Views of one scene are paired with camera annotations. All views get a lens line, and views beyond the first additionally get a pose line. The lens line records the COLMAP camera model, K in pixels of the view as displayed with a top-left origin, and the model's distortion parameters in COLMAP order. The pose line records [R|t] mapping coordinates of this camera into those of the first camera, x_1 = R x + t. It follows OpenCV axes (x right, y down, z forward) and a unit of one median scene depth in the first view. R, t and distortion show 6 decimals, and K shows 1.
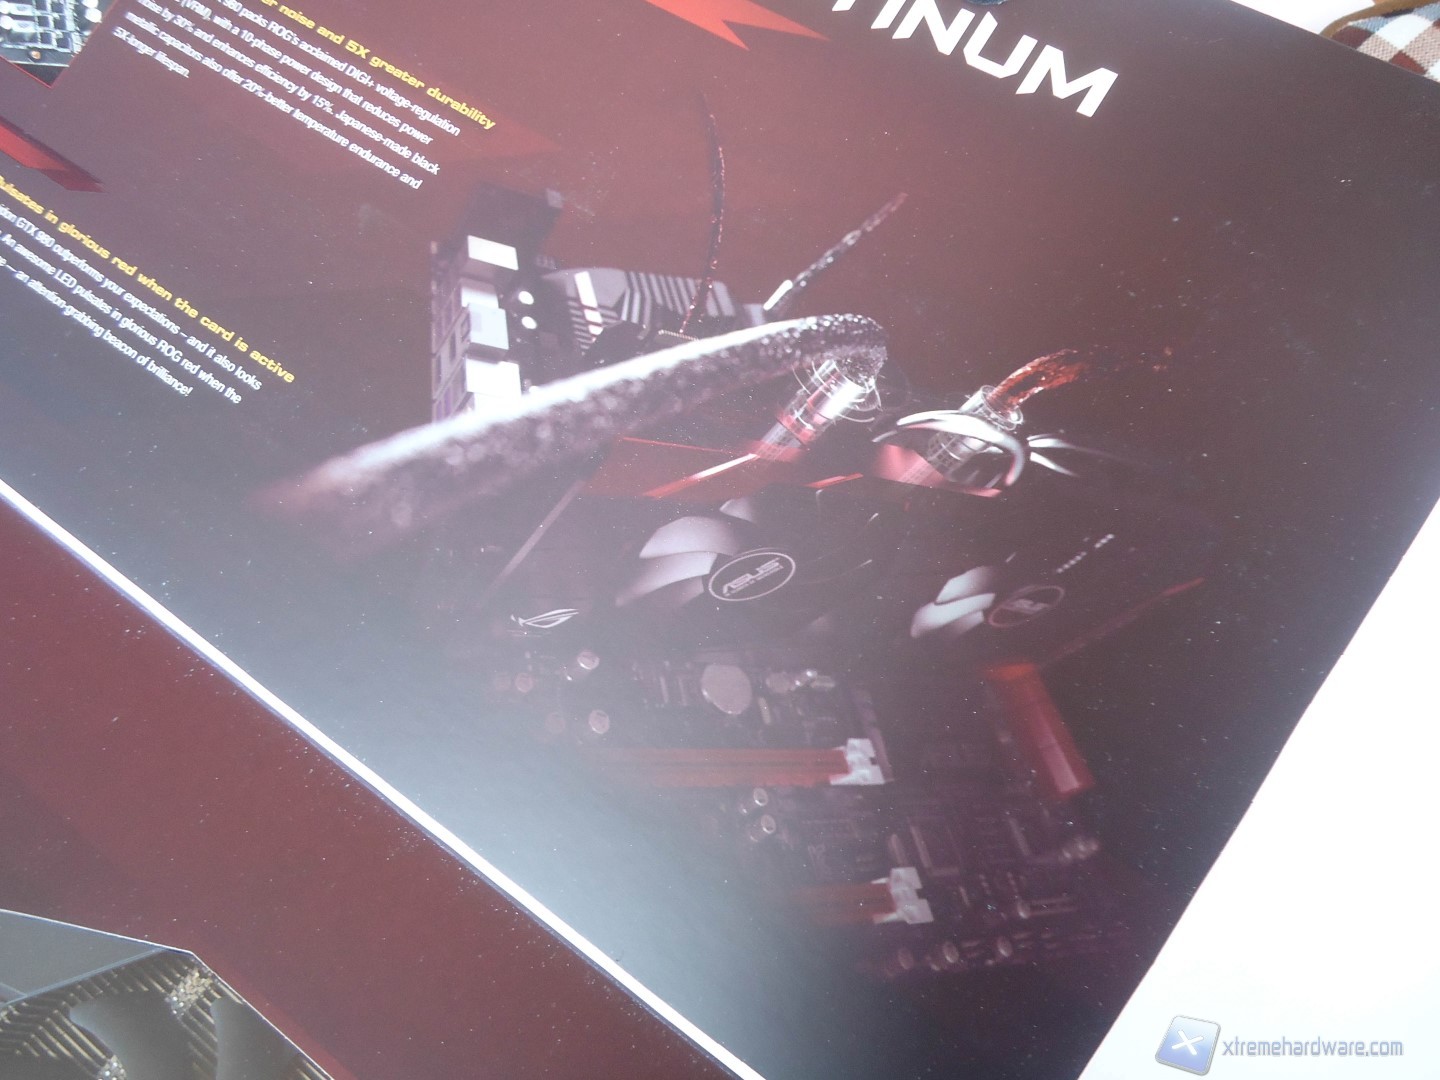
lens RADIAL K [[1074.5, 0, 720.0], [0, 1074.5, 540.0], [0, 0, 1]] dist [0.000865, 0.009491]
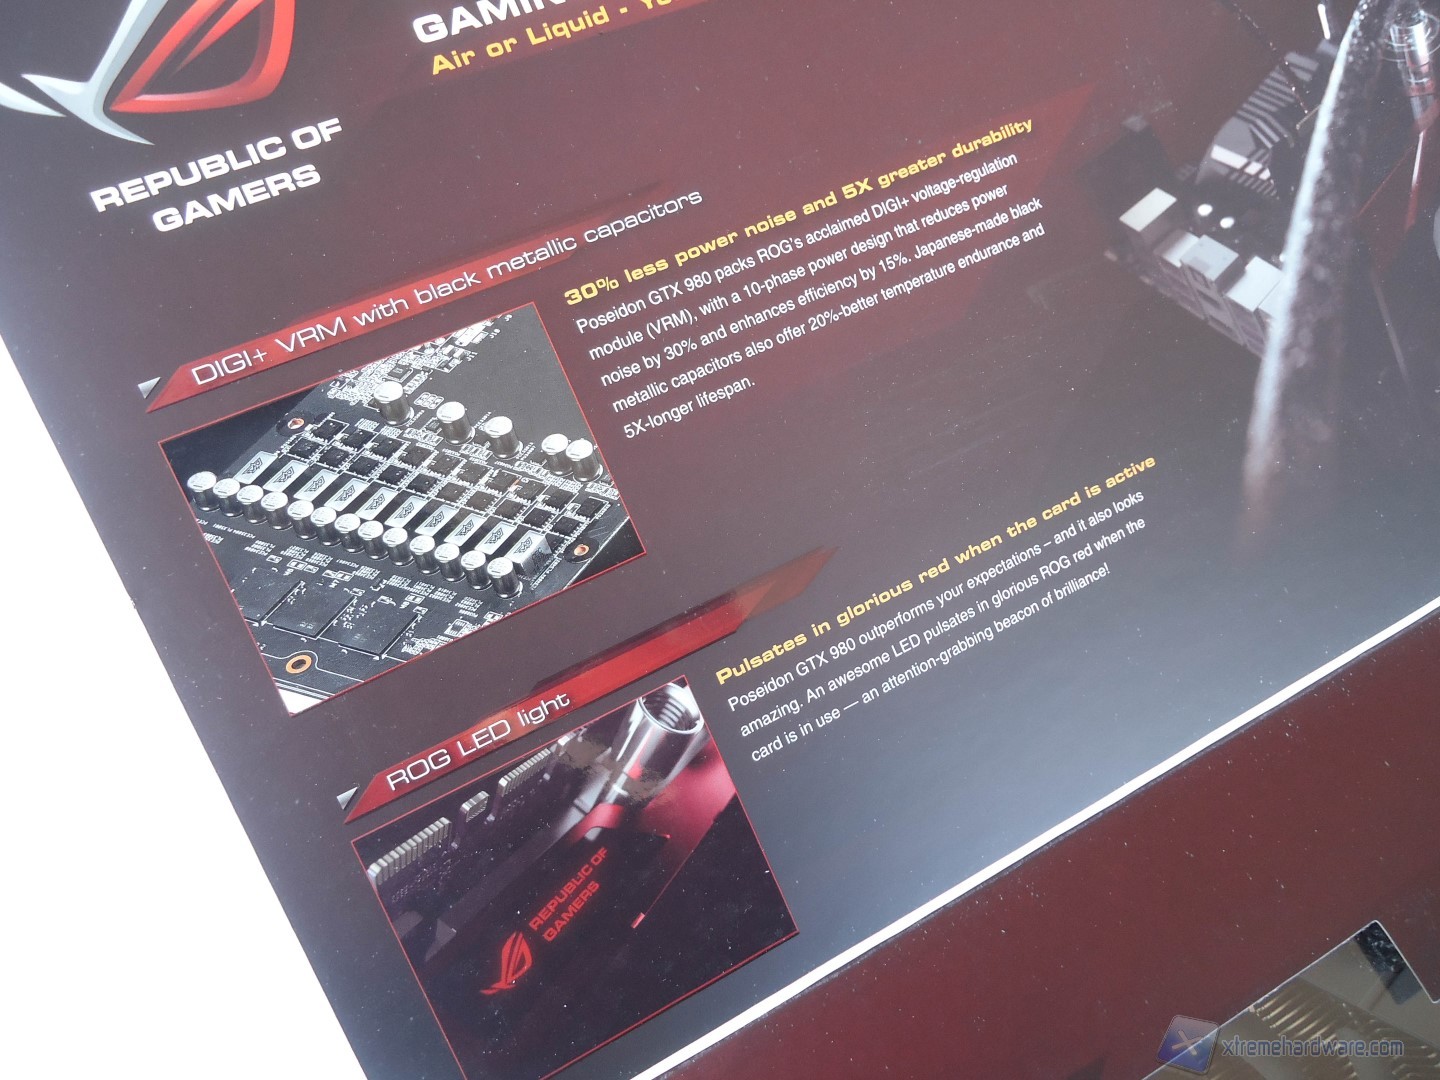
lens RADIAL K [[1074.5, 0, 720.0], [0, 1074.5, 540.0], [0, 0, 1]] dist [0.000865, 0.009491]
pose [[0.442450, -0.826753, 0.347444, -0.929185], [0.737271, 0.555907, 0.383926, -0.731886], [-0.510558, 0.086292, 0.855502, 0.399975]]
